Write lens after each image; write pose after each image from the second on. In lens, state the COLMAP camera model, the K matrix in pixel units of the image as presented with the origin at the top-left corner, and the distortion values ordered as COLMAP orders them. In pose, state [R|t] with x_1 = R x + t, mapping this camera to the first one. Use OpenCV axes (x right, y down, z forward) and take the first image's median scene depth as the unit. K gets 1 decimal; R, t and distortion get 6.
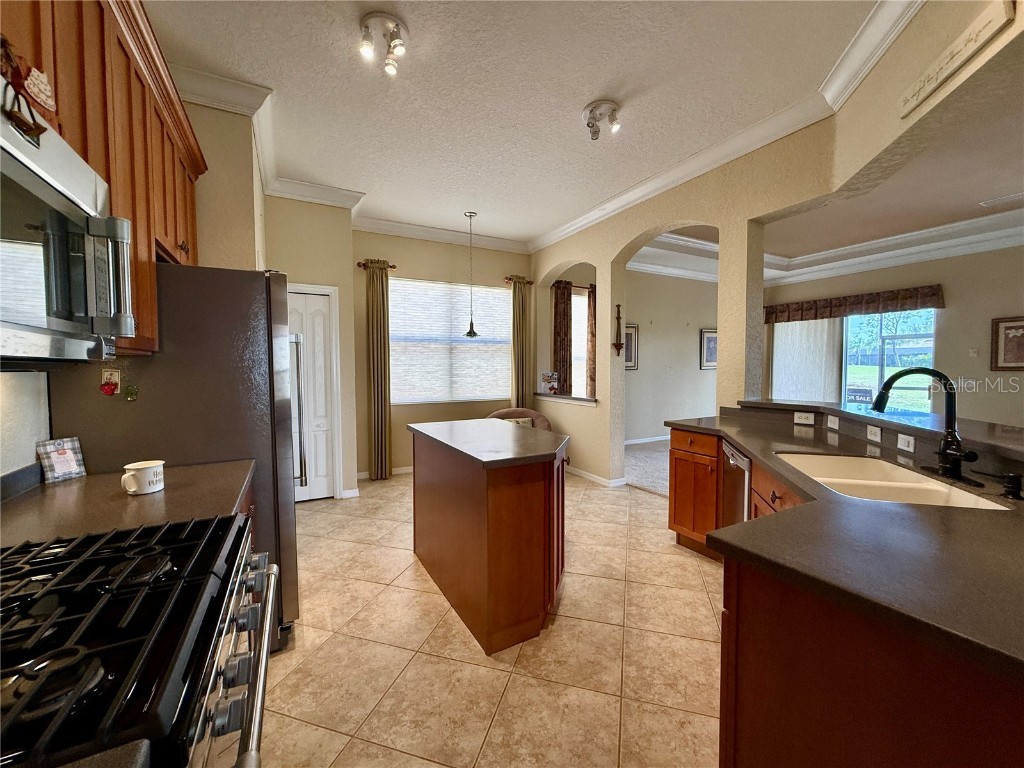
lens RADIAL K [[406.9, 0, 513.1], [0, 406.9, 383.0], [0, 0, 1]] dist [-0.002628, 0.001357]
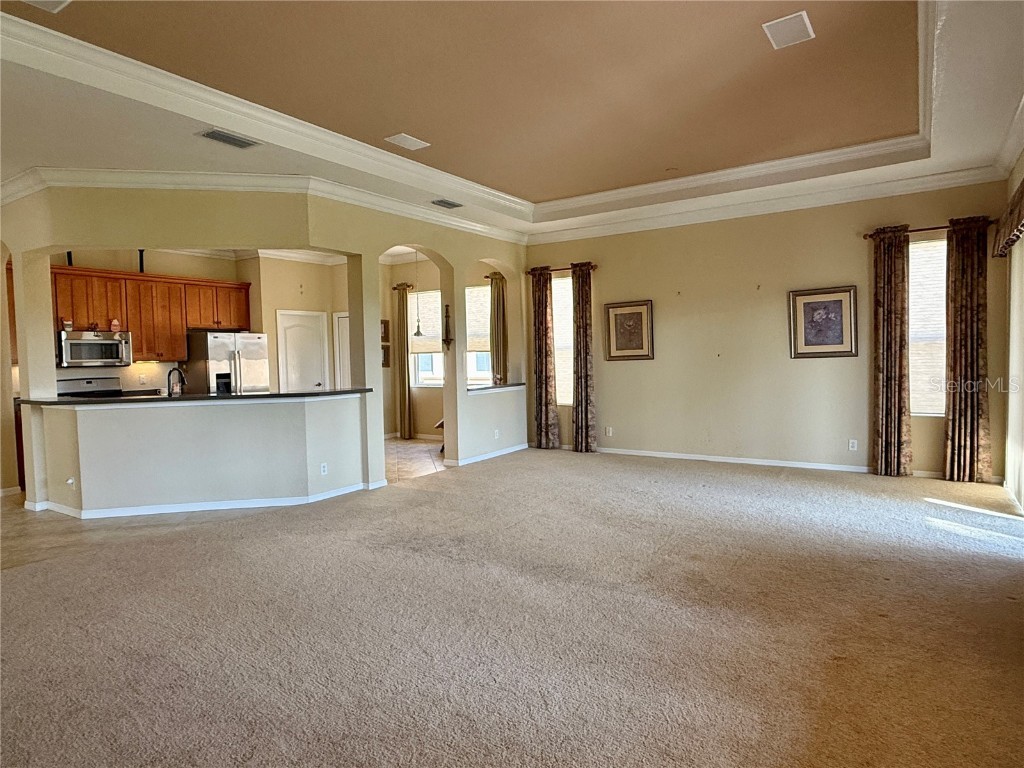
lens RADIAL K [[599.2, 0, 512.2], [0, 599.2, 381.6], [0, 0, 1]] dist [0.000669, -0.000001]
pose [[0.470867, 0.037321, -0.881414, 1.832155], [-0.013462, 0.999292, 0.035121, -0.042436], [0.882102, -0.004672, 0.471036, 0.382032]]
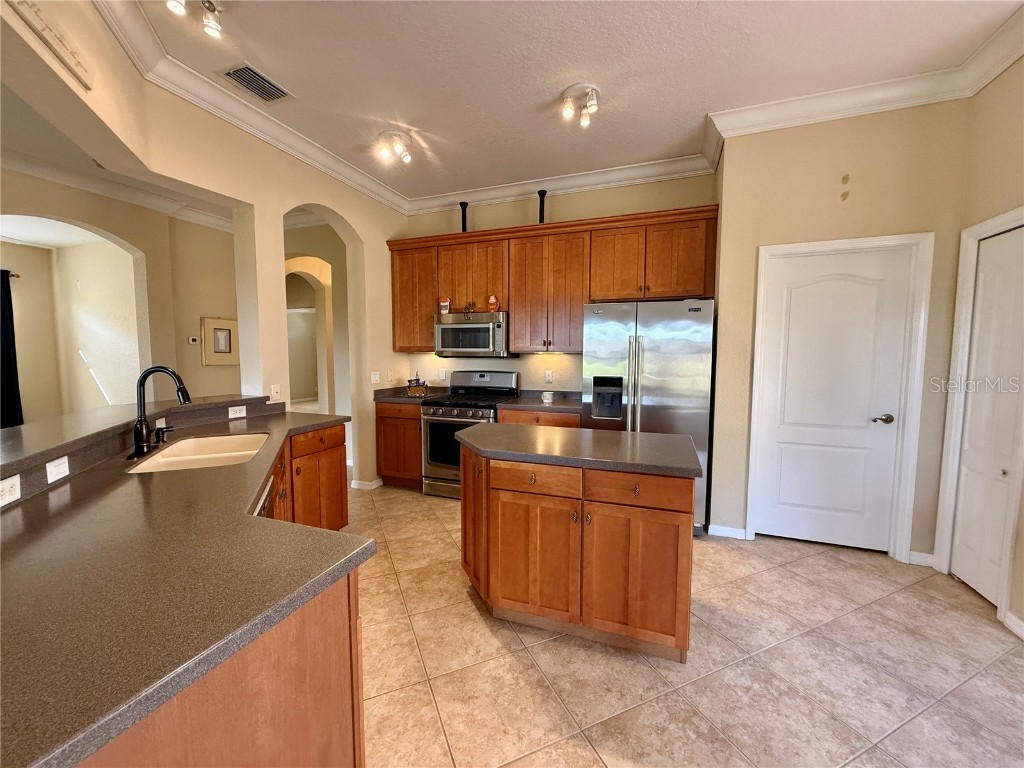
lens RADIAL K [[406.9, 0, 512.6], [0, 406.9, 383.5], [0, 0, 1]] dist [-0.002628, 0.001357]
pose [[-0.758208, 0.053782, -0.649791, 0.336923], [-0.021961, 0.993920, 0.107891, -0.051716], [0.651643, 0.096074, -0.752417, 0.894199]]
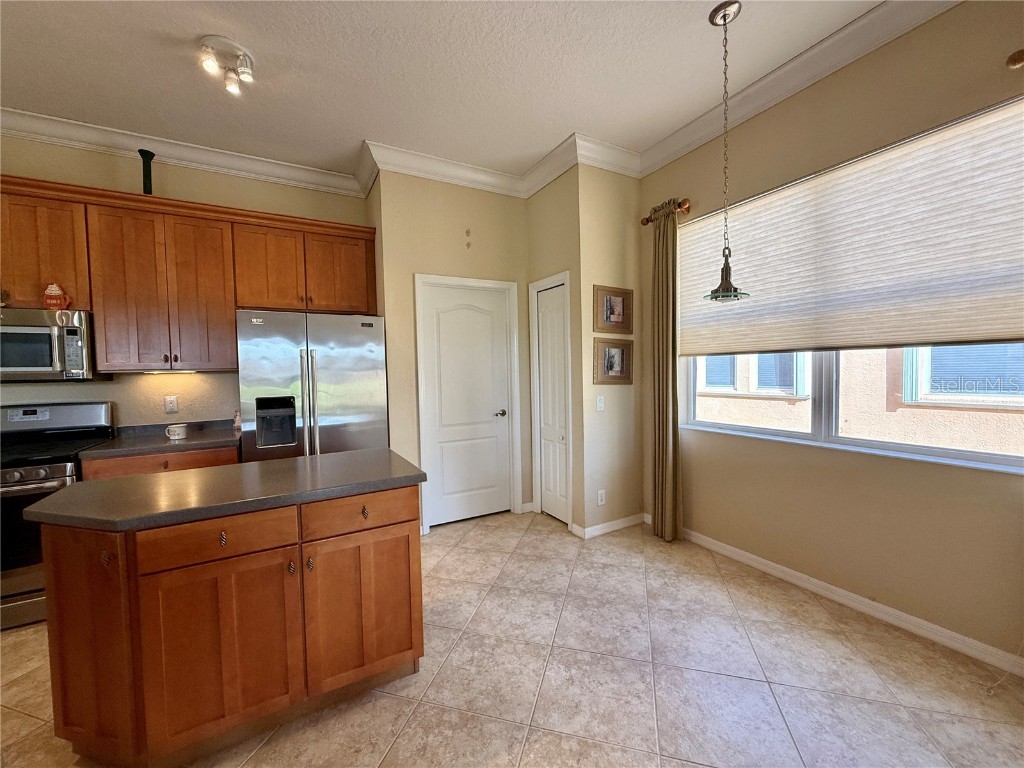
lens RADIAL K [[406.9, 0, 507.6], [0, 406.9, 383.4], [0, 0, 1]] dist [-0.002628, 0.001357]
pose [[0.004089, 0.041805, -0.999117, 0.354301], [-0.014649, 0.999021, 0.041741, -0.041010], [0.999884, 0.014465, 0.004697, 0.809822]]
